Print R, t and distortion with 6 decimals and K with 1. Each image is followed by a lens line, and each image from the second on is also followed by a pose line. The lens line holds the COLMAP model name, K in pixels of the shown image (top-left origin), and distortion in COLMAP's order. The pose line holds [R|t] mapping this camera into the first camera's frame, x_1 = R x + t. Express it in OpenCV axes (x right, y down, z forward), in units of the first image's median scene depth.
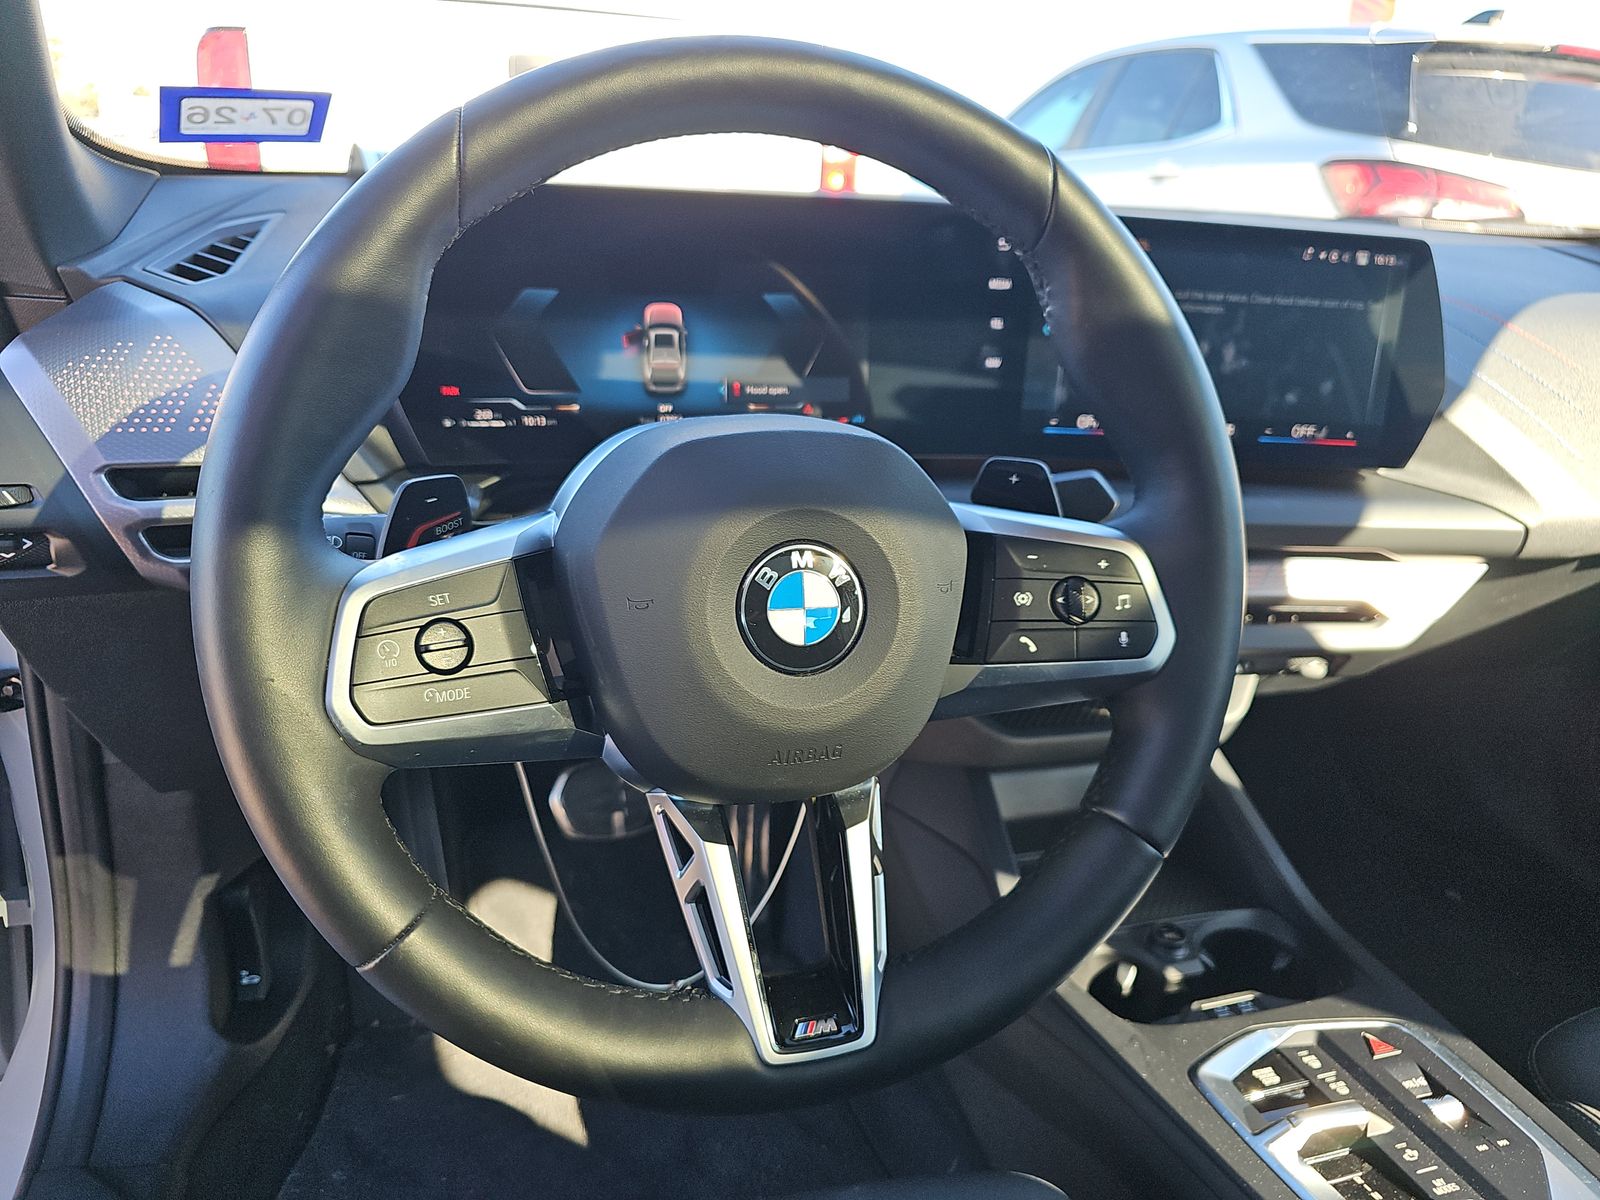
lens RADIAL K [[1047.2, 0, 788.2], [0, 1047.2, 607.2], [0, 0, 1]] dist [0.008353, -0.009254]
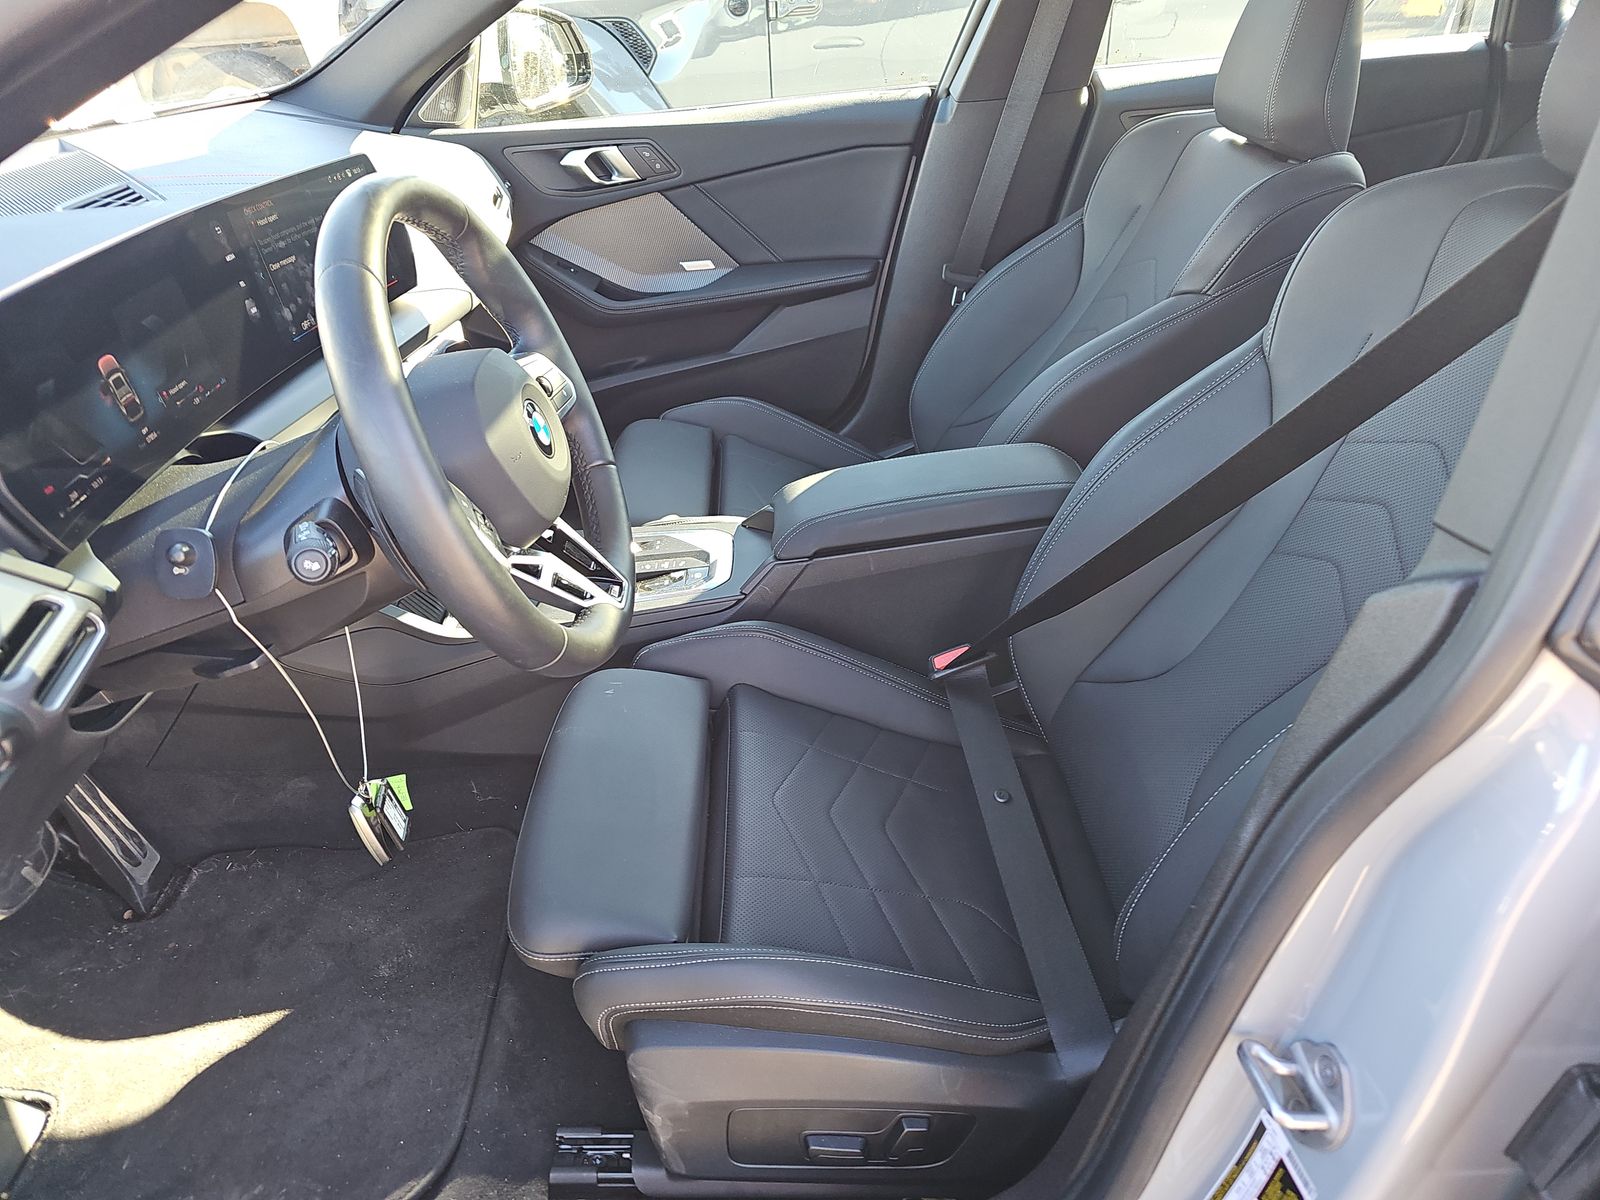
lens RADIAL K [[1047.2, 0, 795.4], [0, 1047.2, 602.3], [0, 0, 1]] dist [0.008353, -0.009254]
pose [[0.245373, -0.570102, 0.784076, -1.070461], [0.400659, 0.796132, 0.453483, -0.292617], [-0.882760, 0.202874, 0.423766, -0.207541]]
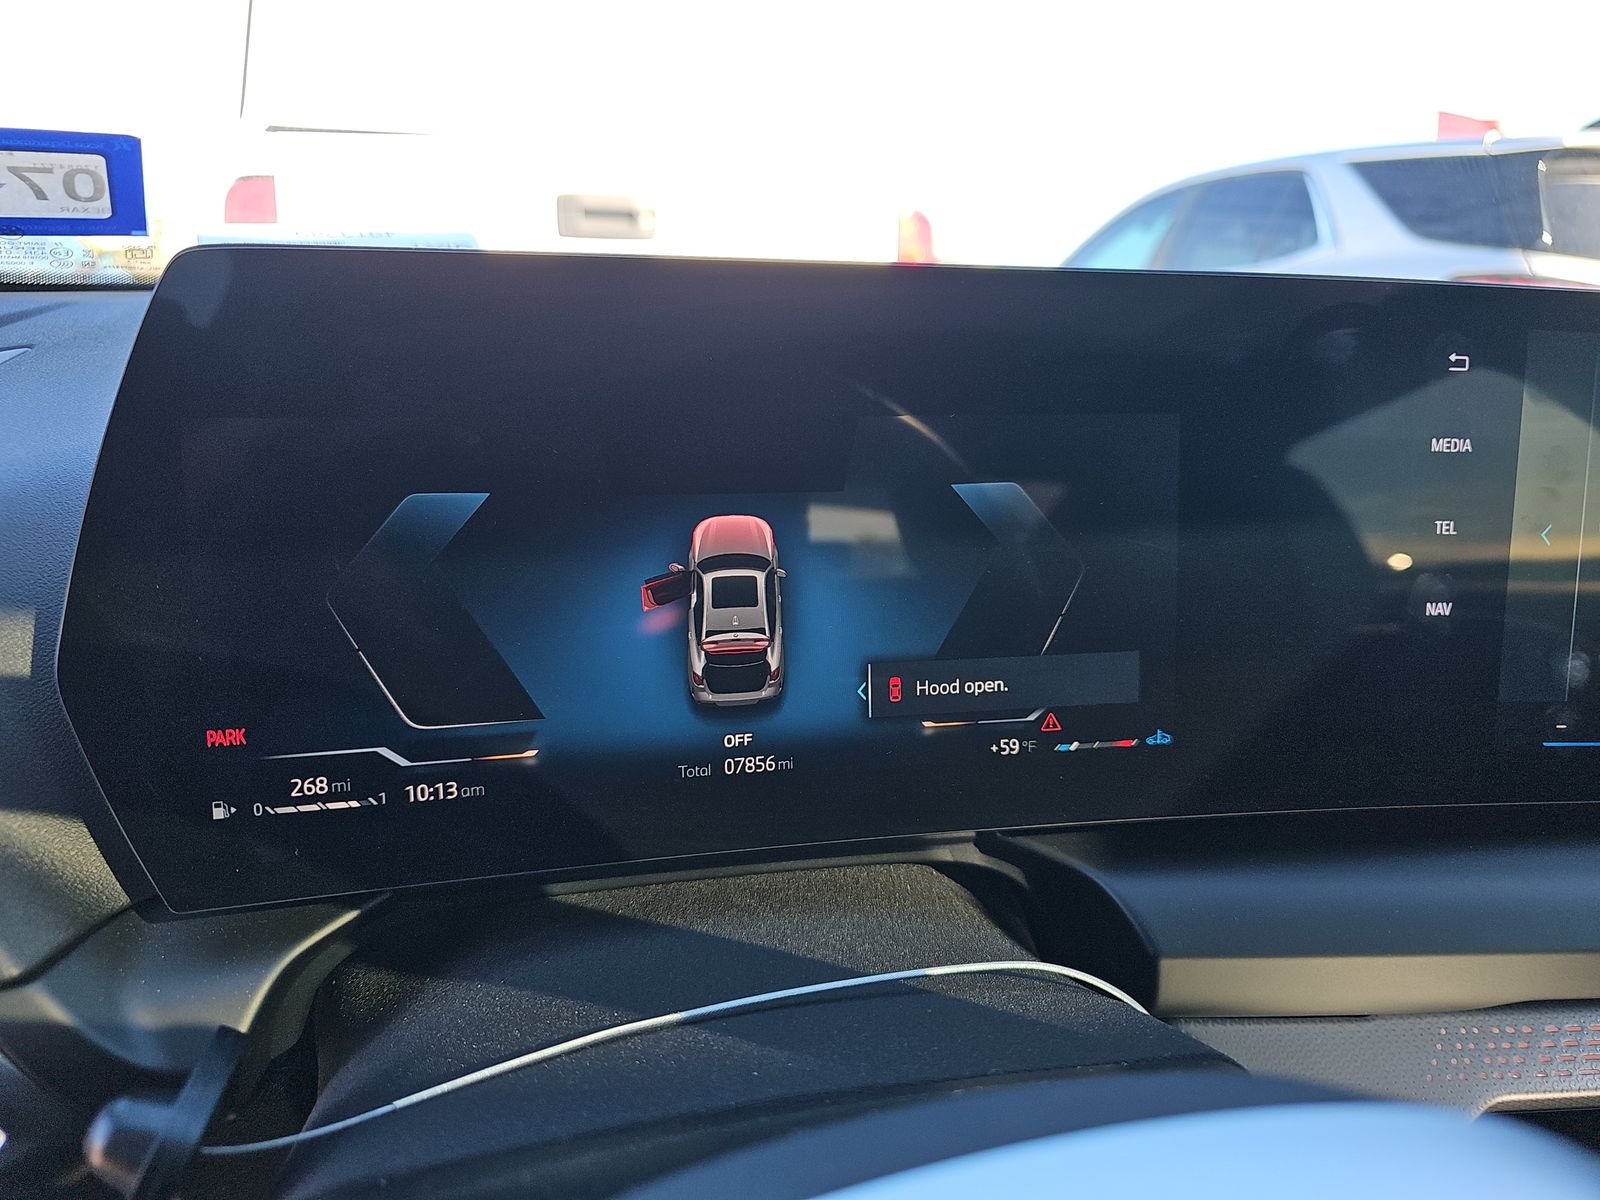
lens RADIAL K [[1047.2, 0, 792.3], [0, 1047.2, 602.5], [0, 0, 1]] dist [0.008353, -0.009254]
pose [[0.998569, -0.018273, -0.050254, -0.072687], [0.011722, 0.991745, -0.127686, -0.195648], [0.052172, 0.126914, 0.990541, 0.569677]]
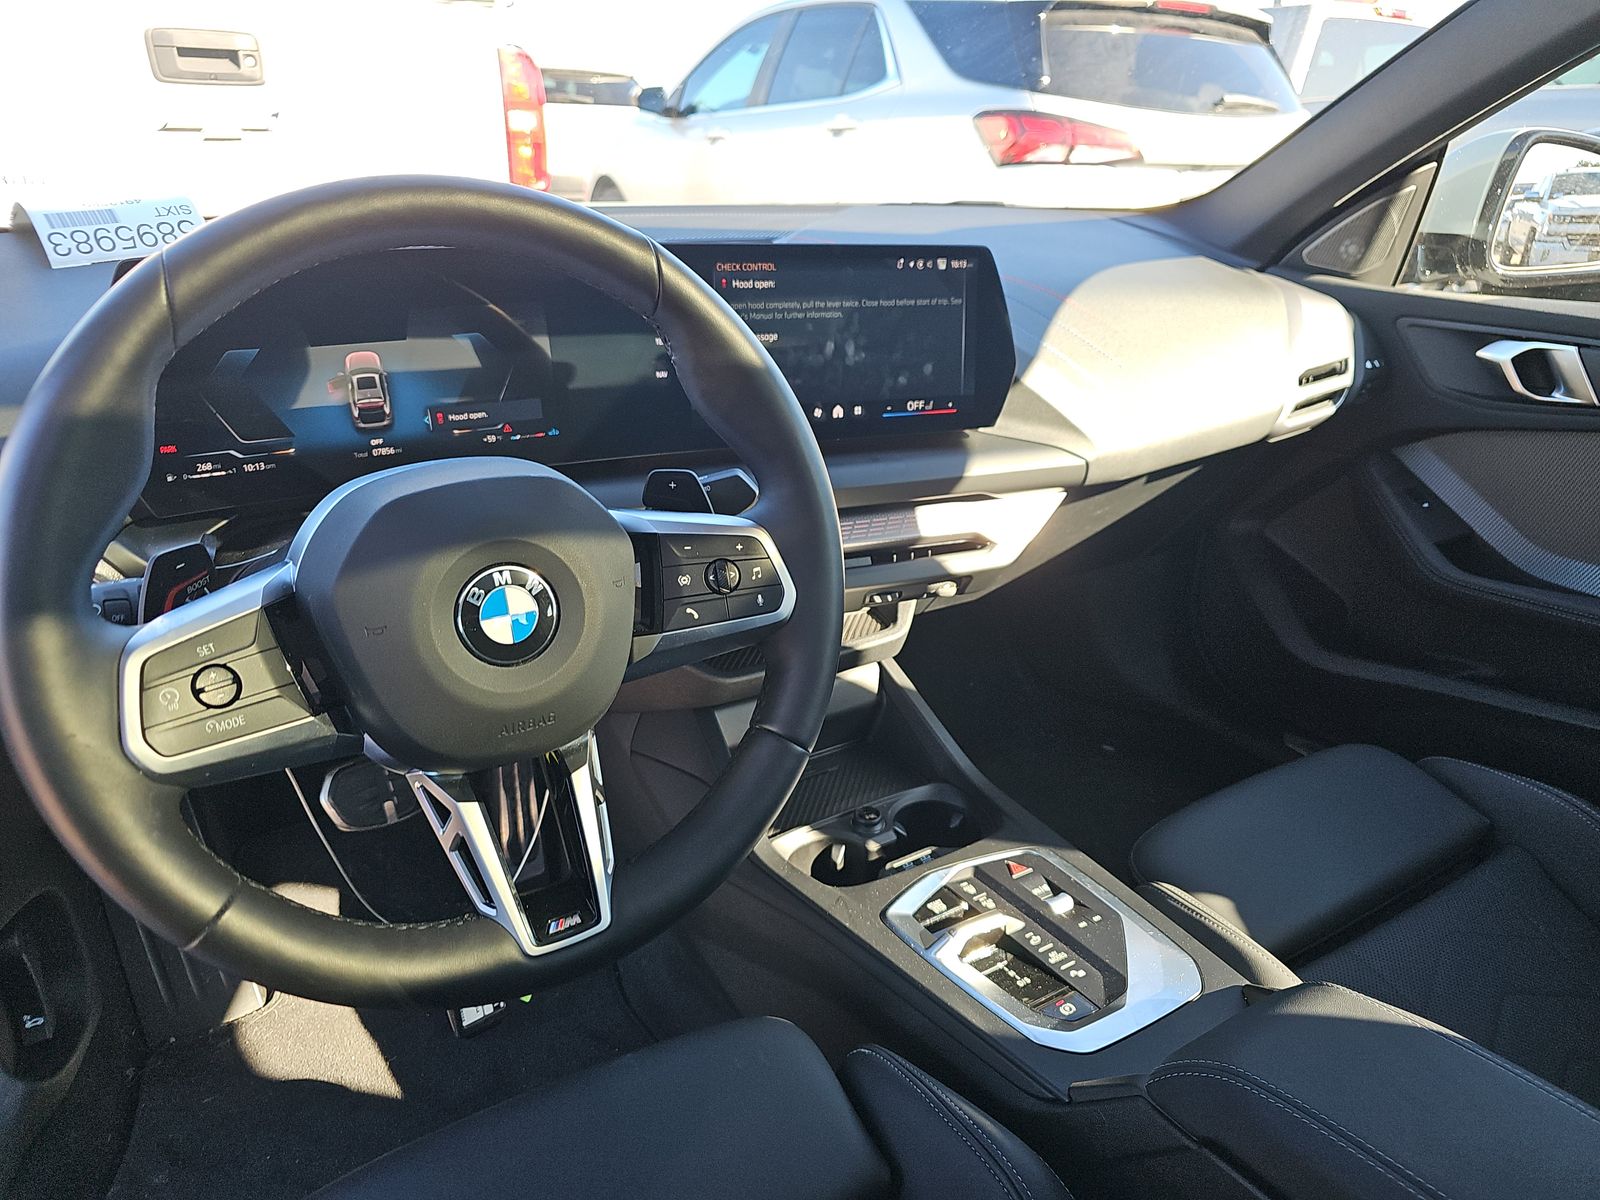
lens RADIAL K [[1047.2, 0, 797.6], [0, 1047.2, 608.1], [0, 0, 1]] dist [0.008353, -0.009254]
pose [[0.964309, -0.135699, 0.227365, 0.041031], [0.123843, 0.990125, 0.065691, -0.030310], [-0.234034, -0.035189, 0.971591, -0.223571]]
